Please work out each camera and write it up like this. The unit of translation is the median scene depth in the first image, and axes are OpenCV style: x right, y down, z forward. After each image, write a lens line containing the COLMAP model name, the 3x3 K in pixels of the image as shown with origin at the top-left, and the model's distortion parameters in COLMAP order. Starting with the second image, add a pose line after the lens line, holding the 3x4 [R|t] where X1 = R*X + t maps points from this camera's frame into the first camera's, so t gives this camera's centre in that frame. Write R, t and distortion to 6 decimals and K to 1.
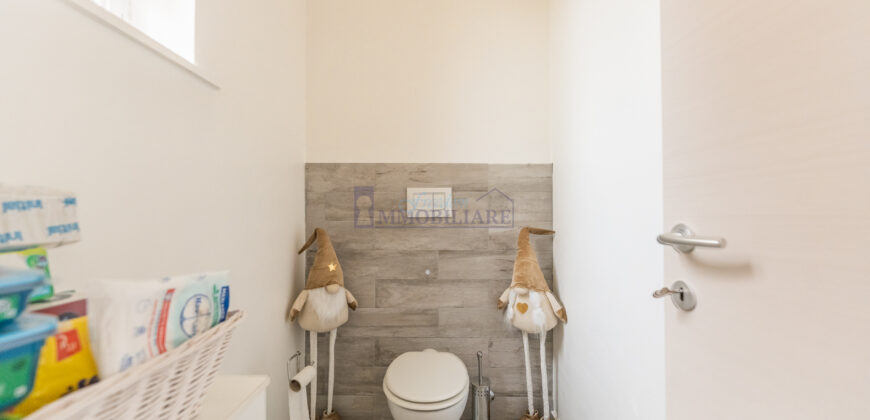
lens RADIAL K [[345.2, 0, 431.0], [0, 345.2, 216.1], [0, 0, 1]] dist [-0.001985, -0.000239]
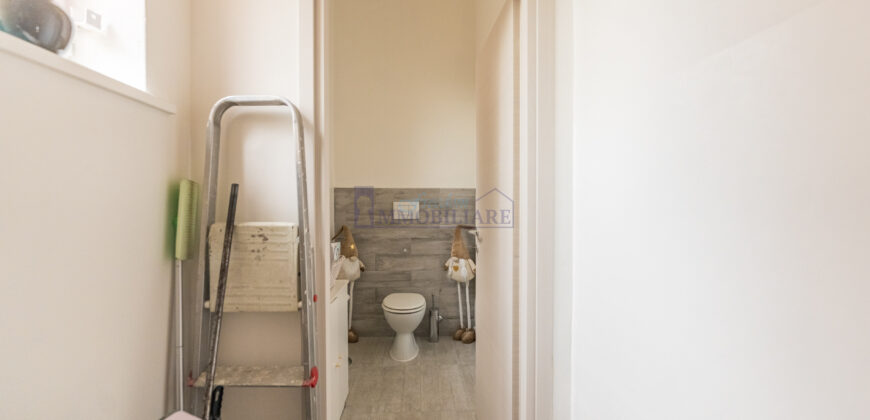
lens RADIAL K [[345.2, 0, 433.9], [0, 345.2, 208.6], [0, 0, 1]] dist [-0.001985, -0.000239]
pose [[0.997454, 0.003289, 0.071233, 0.011065], [-0.003509, 0.999989, 0.002957, -0.056985], [-0.071223, -0.003200, 0.997455, -0.778691]]
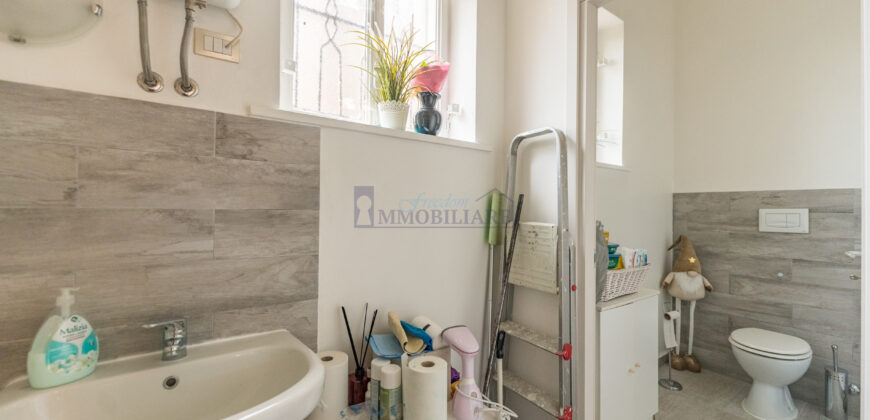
lens RADIAL K [[345.2, 0, 434.7], [0, 345.2, 205.9], [0, 0, 1]] dist [-0.001985, -0.000239]
pose [[0.588067, -0.002619, -0.808808, 0.277253], [-0.018549, 0.999688, -0.016724, -0.050638], [0.808599, 0.024837, 0.587835, -0.826003]]
